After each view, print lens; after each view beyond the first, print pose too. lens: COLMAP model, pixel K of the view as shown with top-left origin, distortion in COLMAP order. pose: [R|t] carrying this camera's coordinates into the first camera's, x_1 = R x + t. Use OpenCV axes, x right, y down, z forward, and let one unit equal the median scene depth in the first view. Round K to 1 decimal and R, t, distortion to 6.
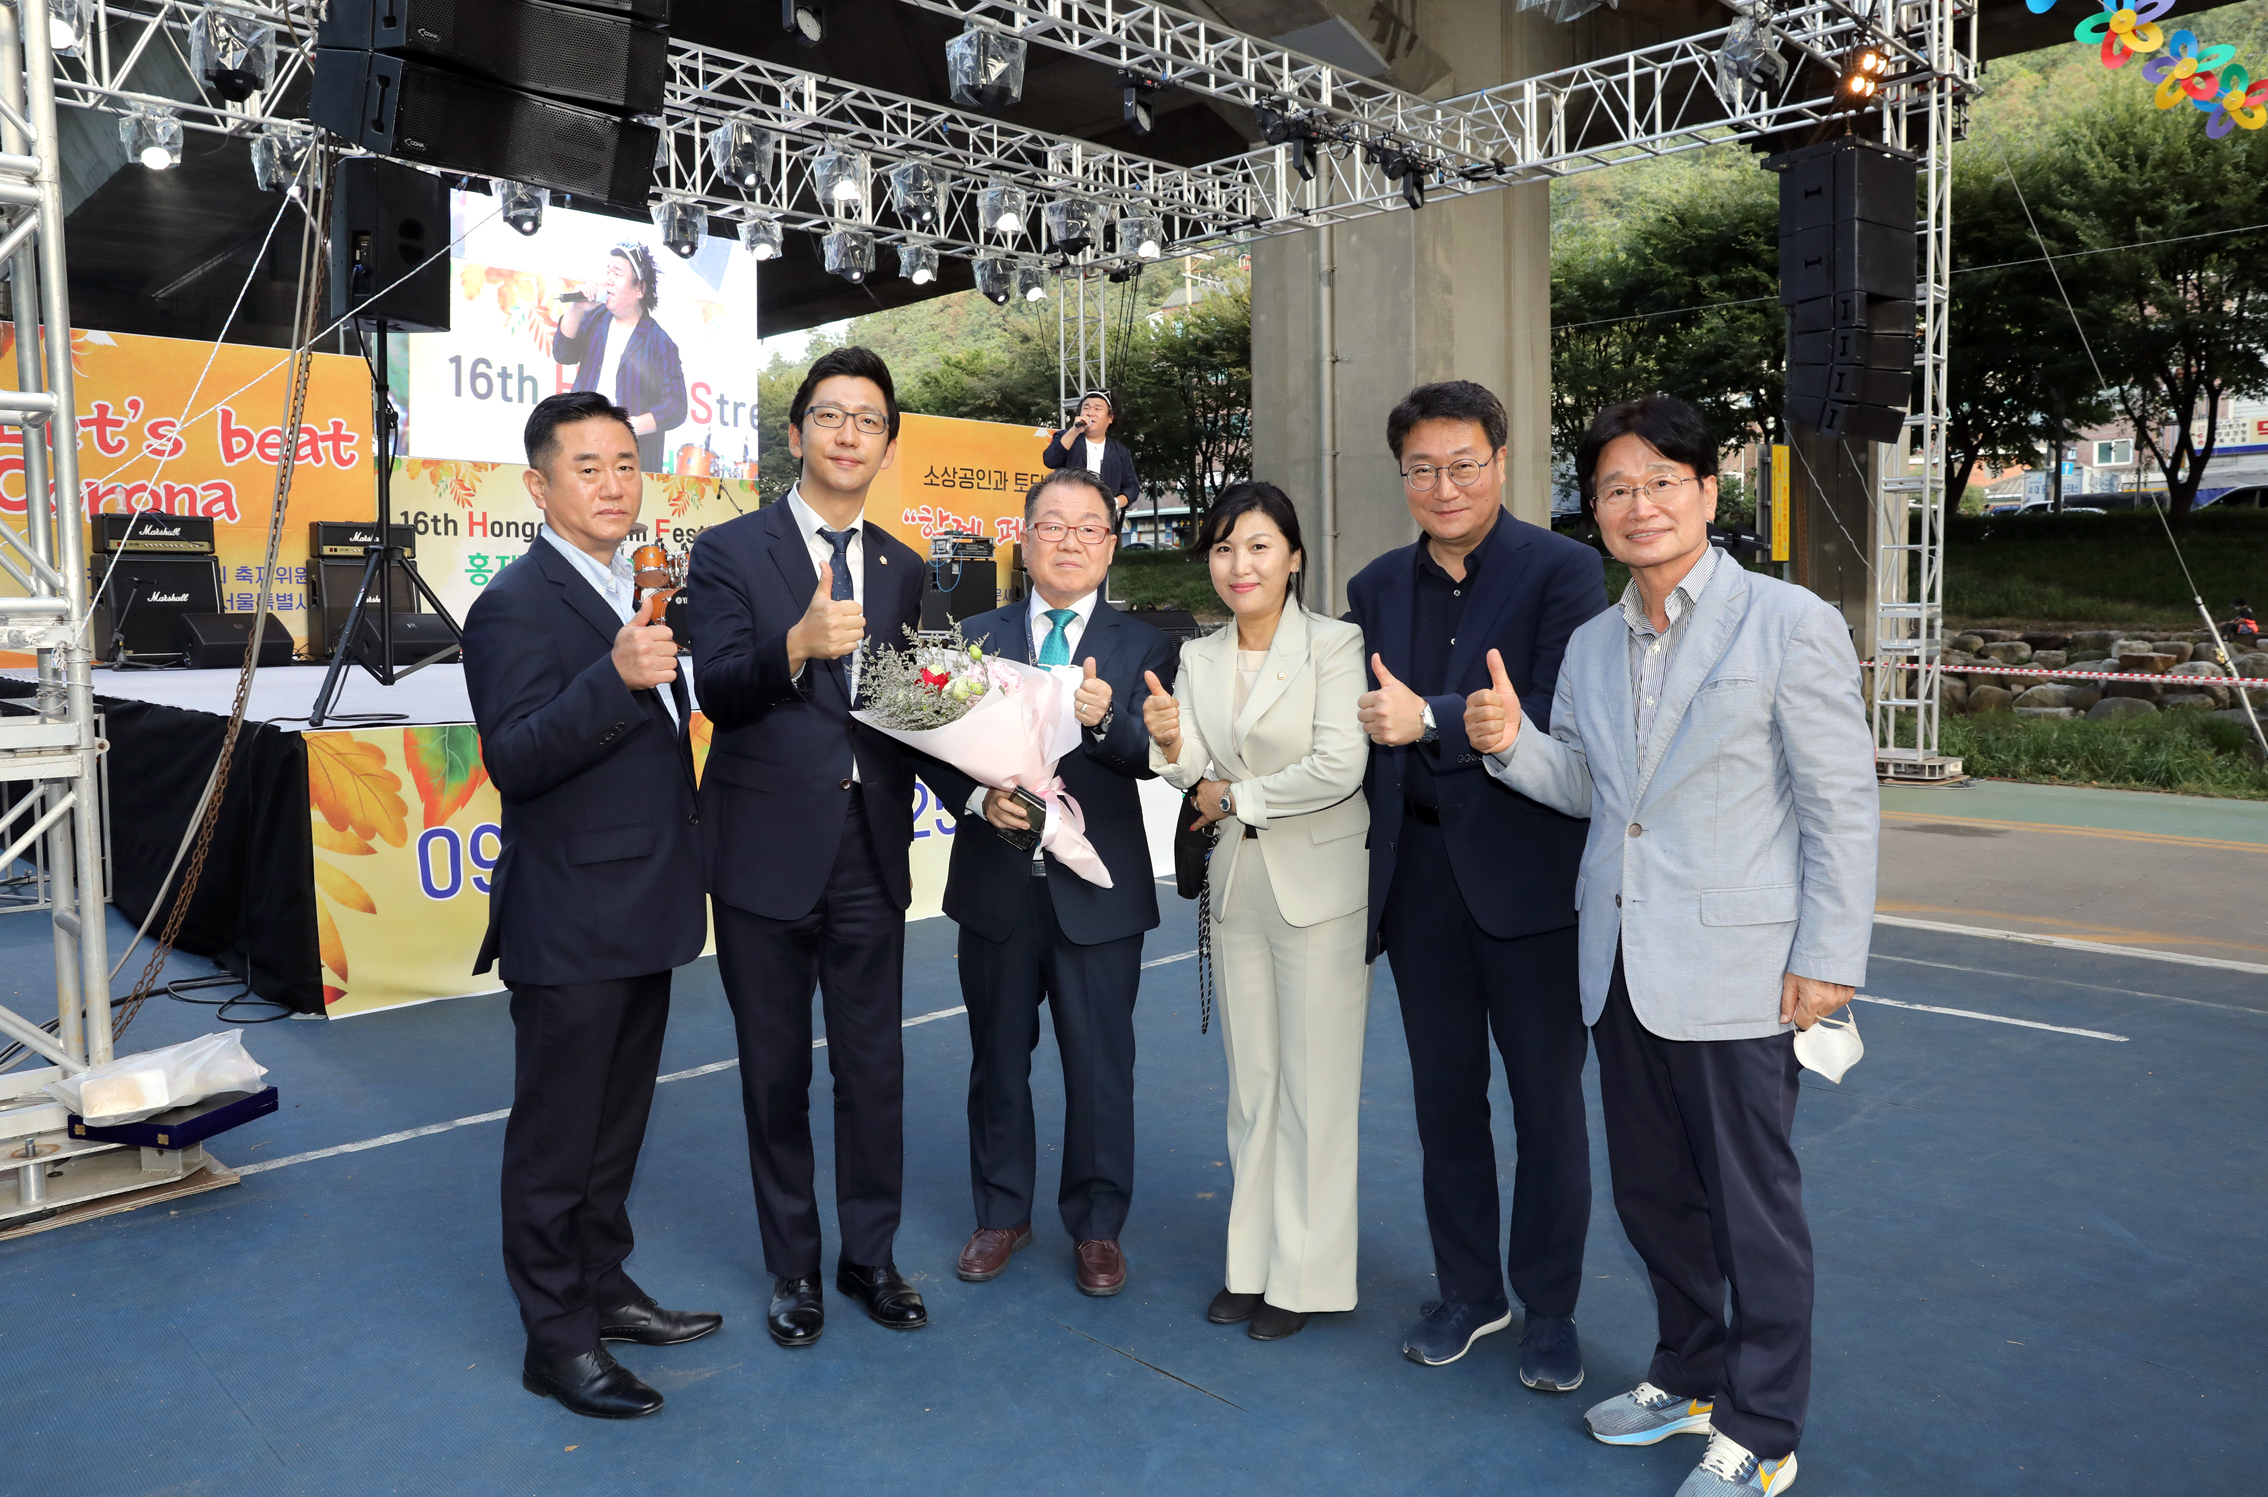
lens RADIAL K [[1596.7, 0, 1134.0], [0, 1596.7, 748.5], [0, 0, 1]] dist [-0.117815, 0.093670]
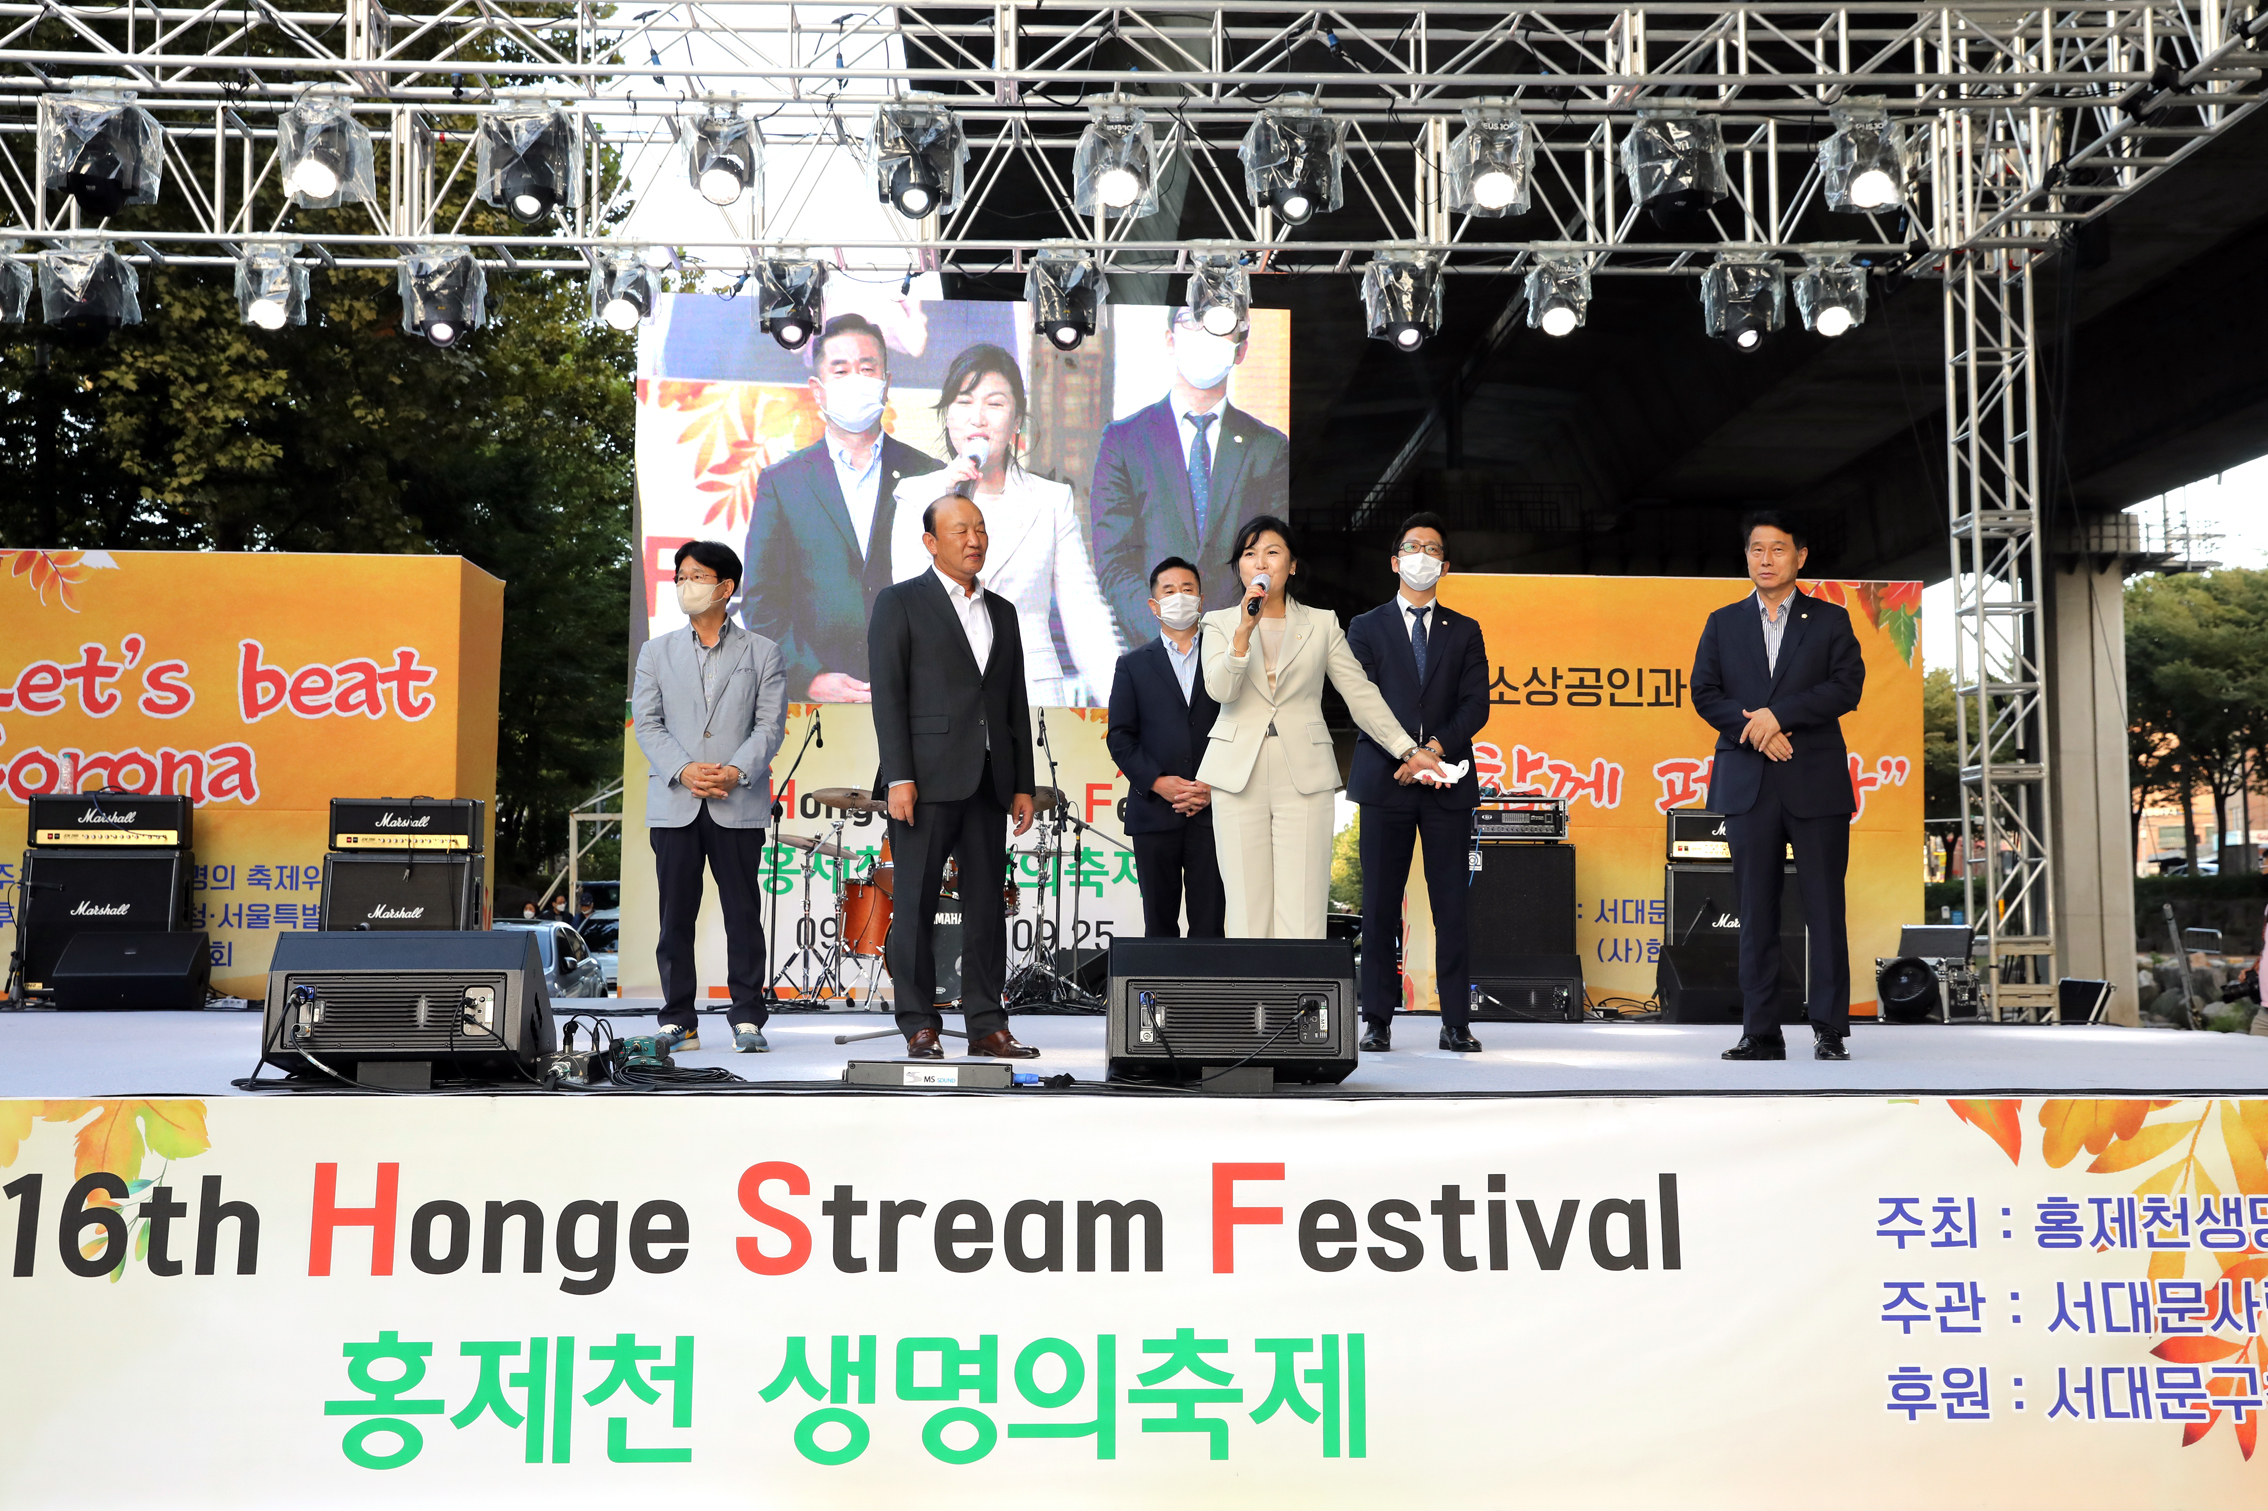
lens RADIAL K [[2518.6, 0, 1155.3], [0, 2518.6, 752.9], [0, 0, 1]] dist [-0.001258, 0.161526]
pose [[0.738962, -0.045882, -0.672183, 0.384326], [-0.064355, 0.988310, -0.138209, -0.029155], [0.670666, 0.145390, 0.727371, 0.348188]]
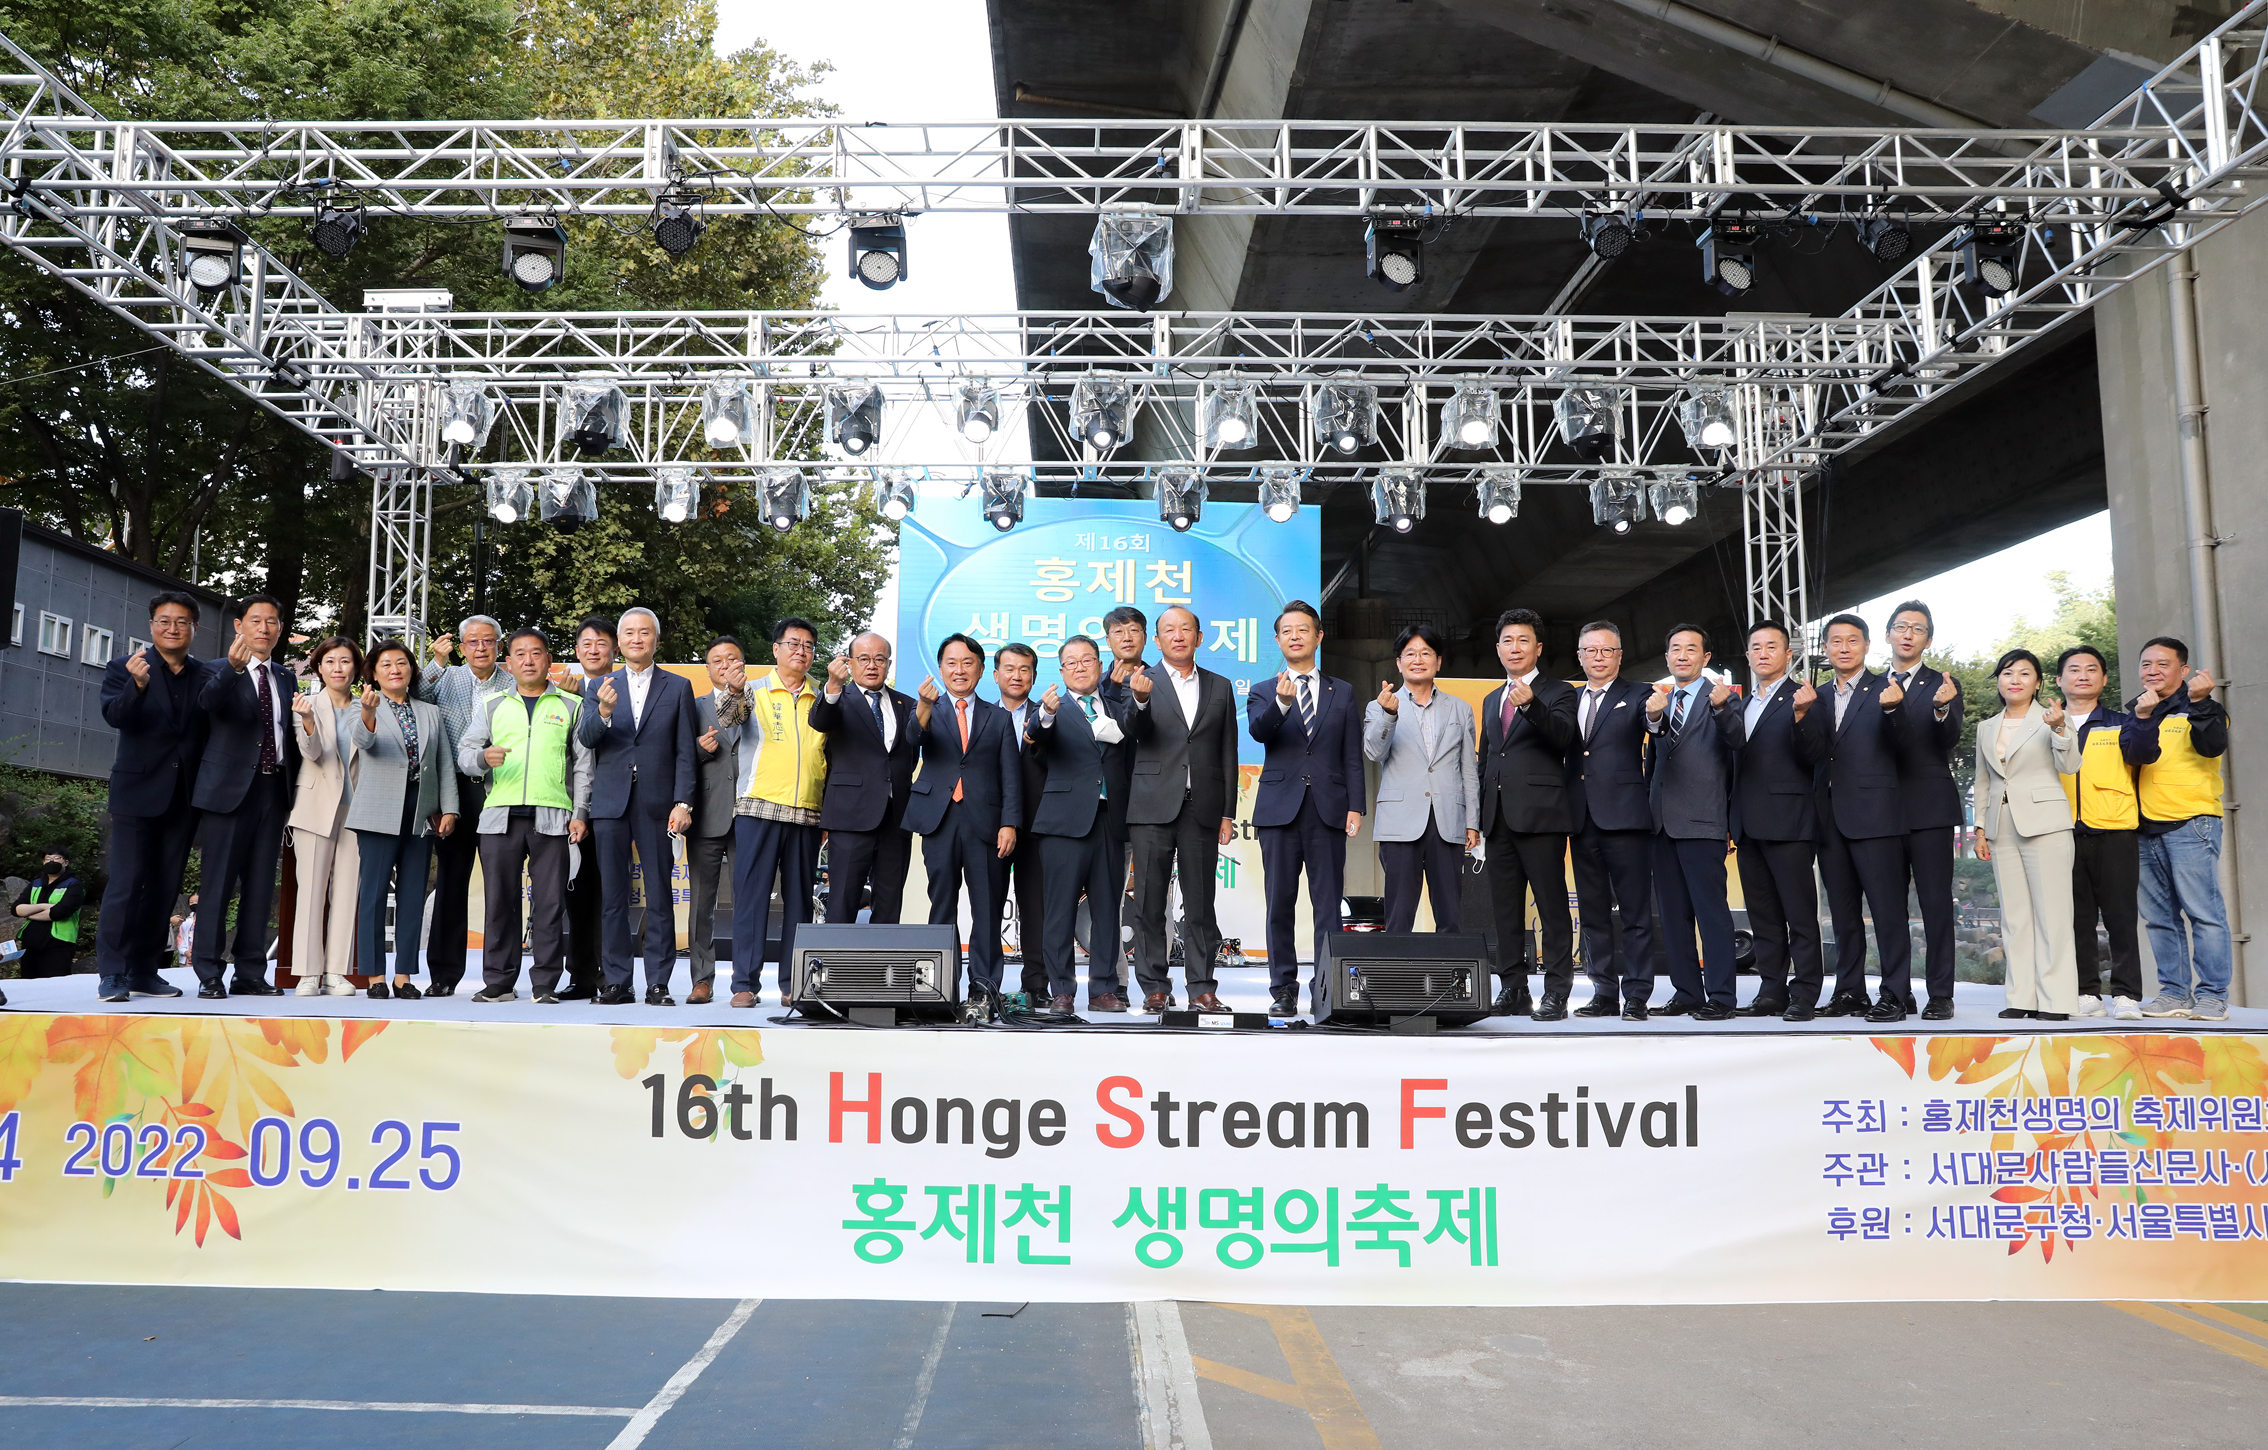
lens RADIAL K [[1646.9, 0, 1073.6], [0, 1646.9, 759.7], [0, 0, 1]] dist [-0.117459, 0.090959]
pose [[0.708901, -0.050886, -0.703470, 0.347252], [-0.075038, 0.986292, -0.146961, -0.032997], [0.701305, 0.156968, 0.695365, 0.306631]]
